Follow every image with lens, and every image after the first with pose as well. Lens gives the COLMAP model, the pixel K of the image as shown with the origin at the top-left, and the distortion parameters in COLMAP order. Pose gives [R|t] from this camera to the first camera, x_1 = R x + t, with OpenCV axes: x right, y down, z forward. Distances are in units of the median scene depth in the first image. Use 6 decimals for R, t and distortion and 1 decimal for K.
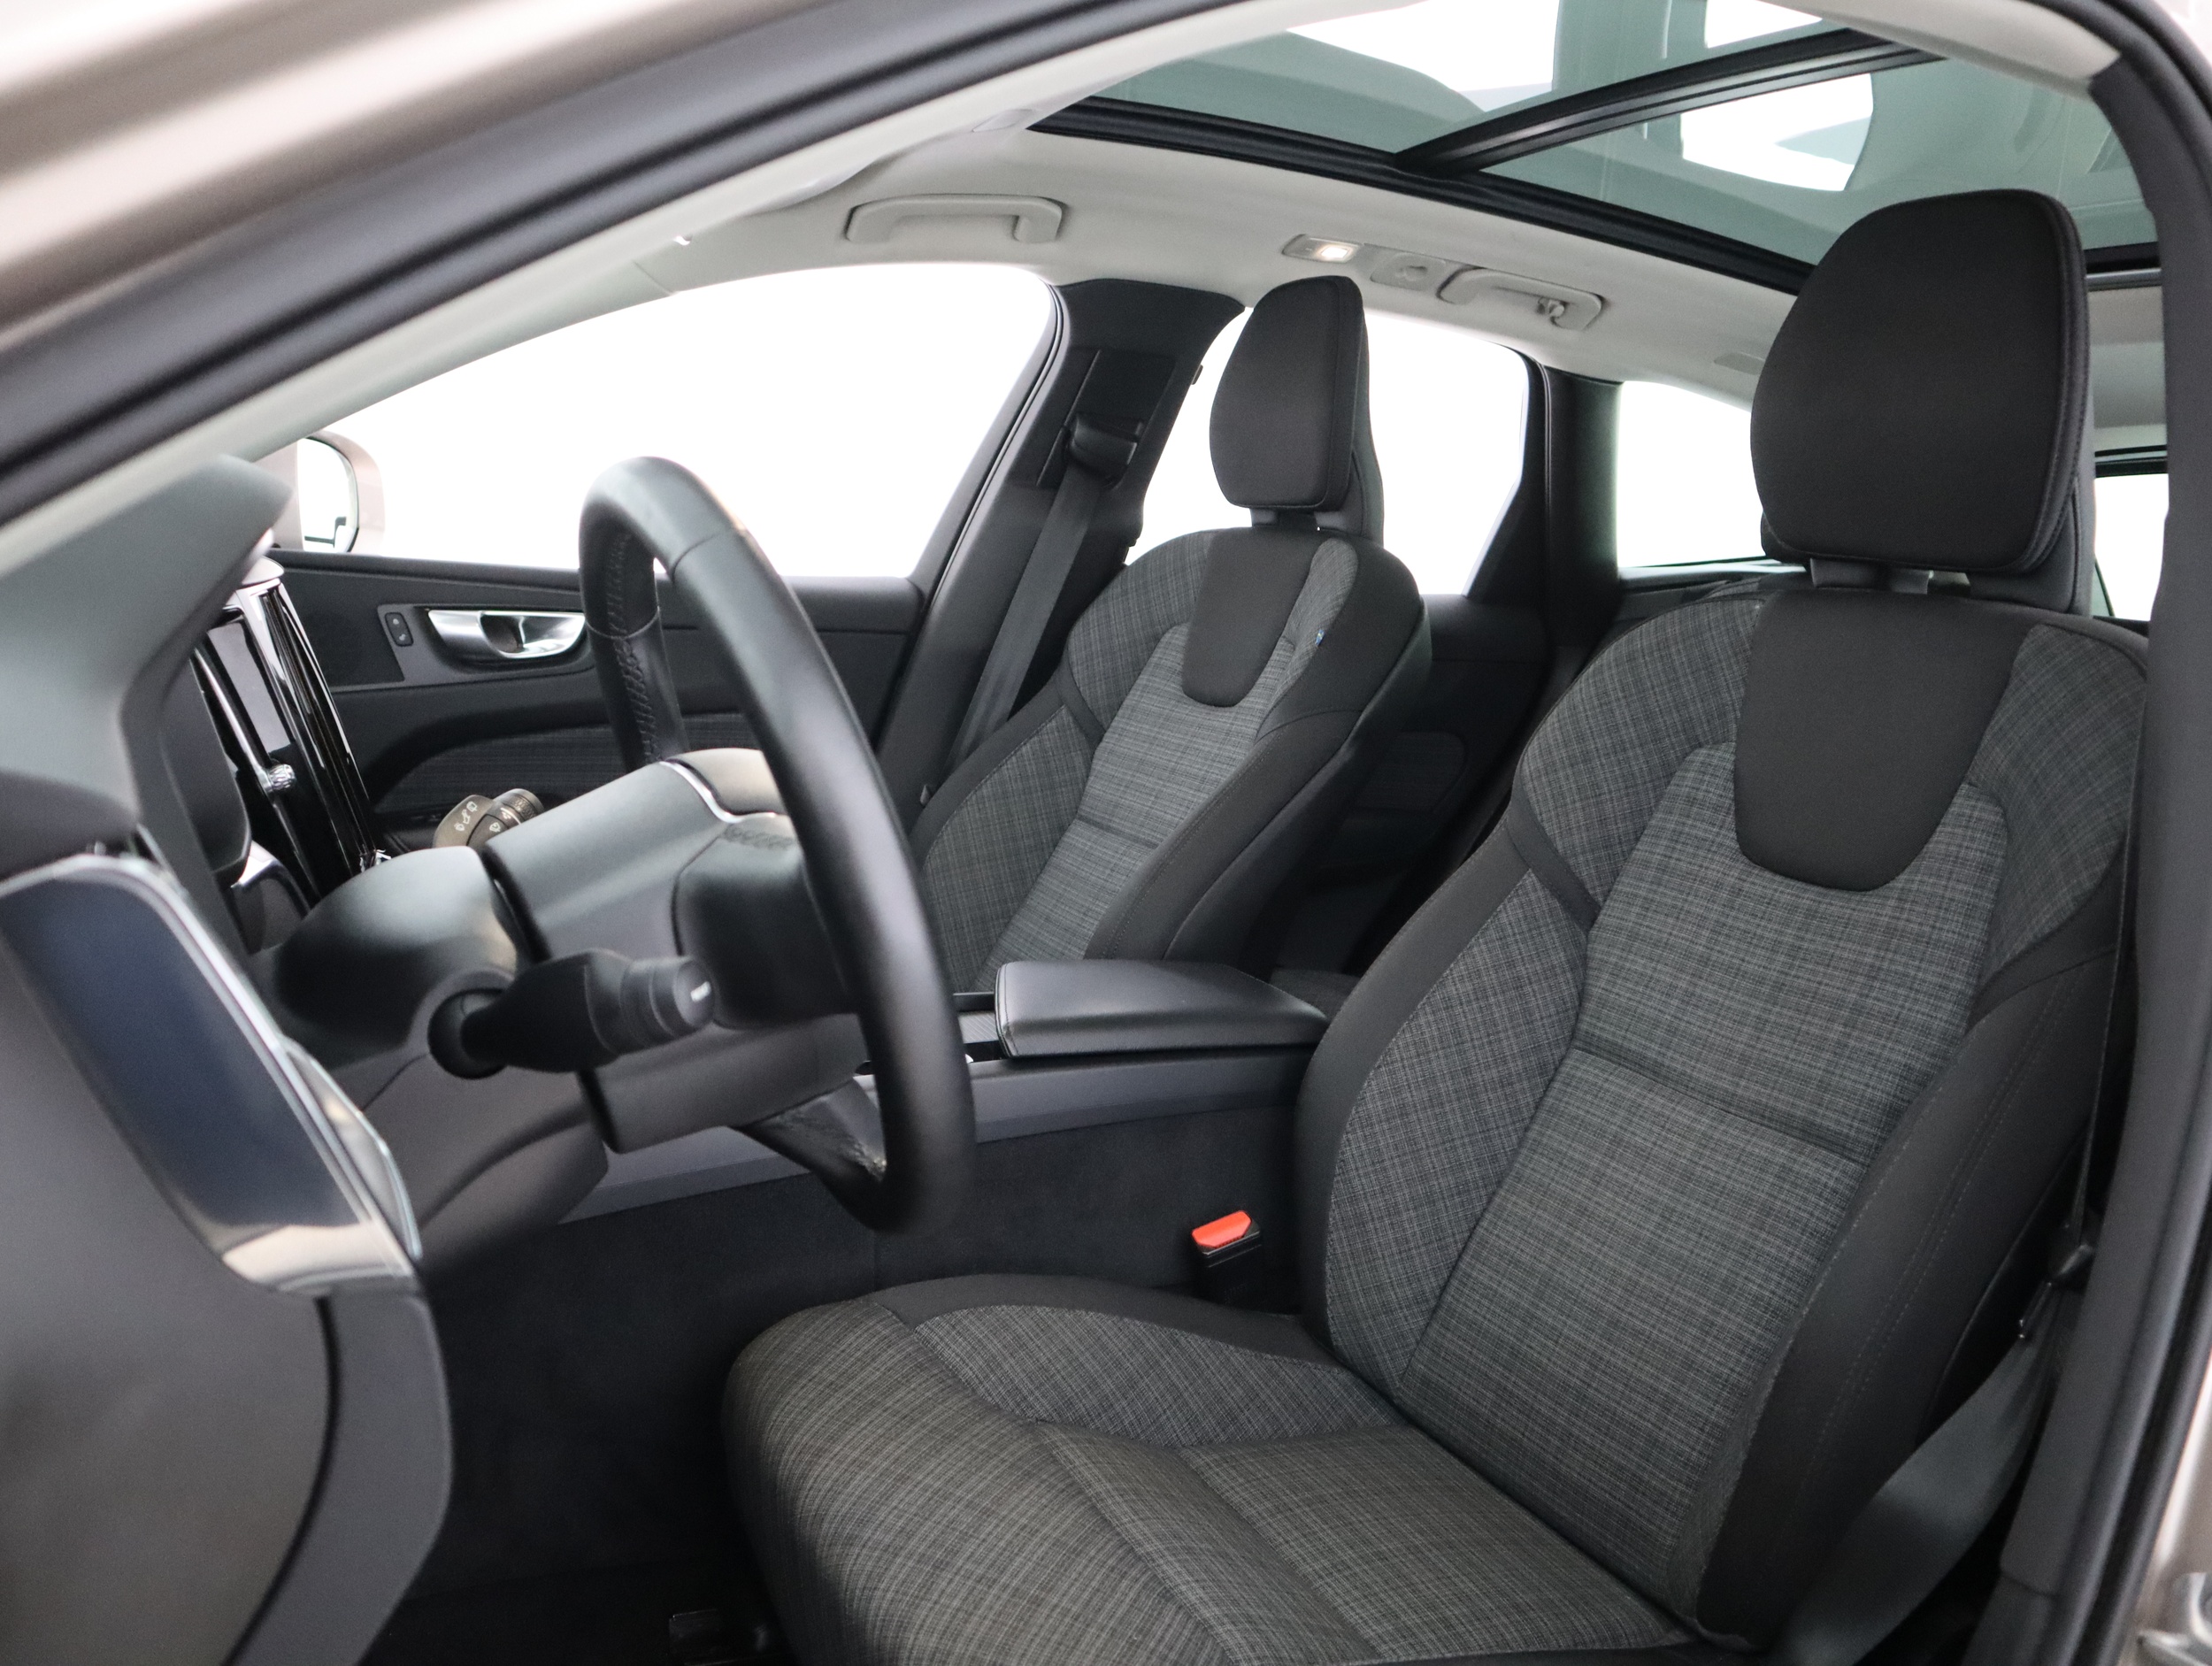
lens RADIAL K [[1778.0, 0, 1106.0], [0, 1778.0, 833.0], [0, 0, 1]] dist [-0.112696, 0.094824]
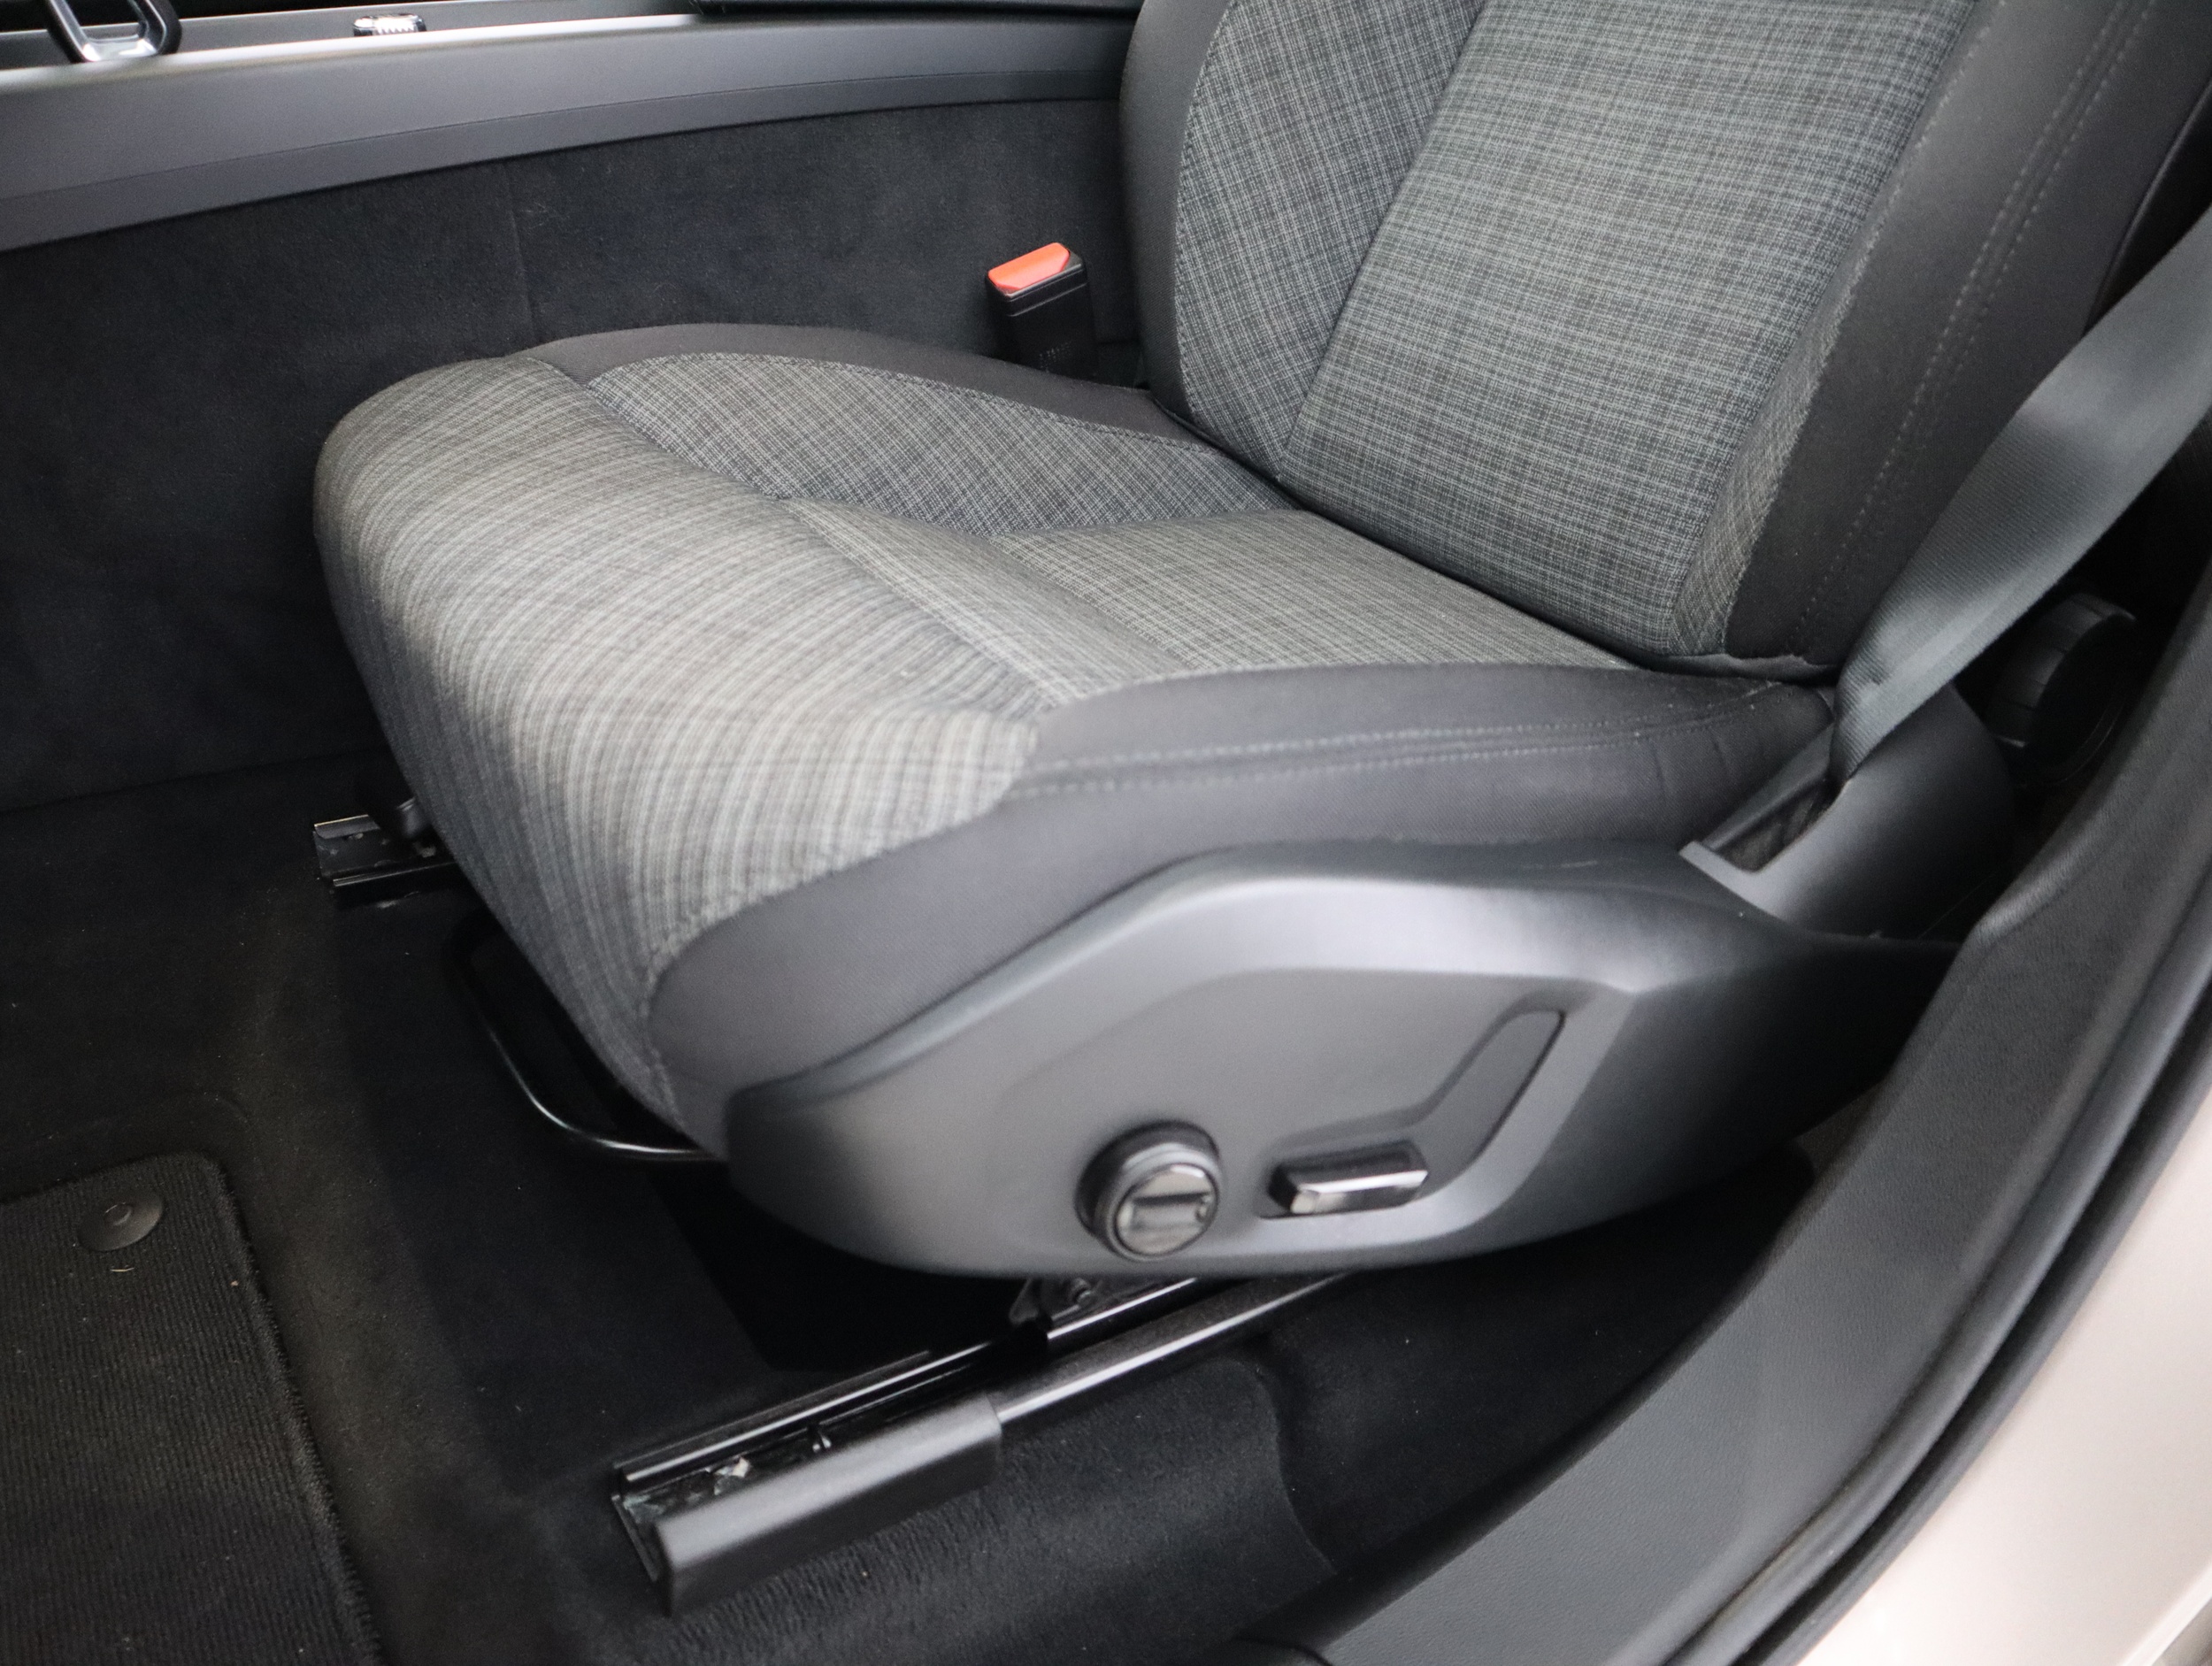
lens RADIAL K [[1778.0, 0, 1106.0], [0, 1778.0, 833.0], [0, 0, 1]] dist [-0.112696, 0.094824]
pose [[0.993483, -0.089152, 0.071022, 0.026942], [0.059733, 0.937891, 0.341749, 0.213278], [-0.097078, -0.335279, 0.937104, 0.266221]]
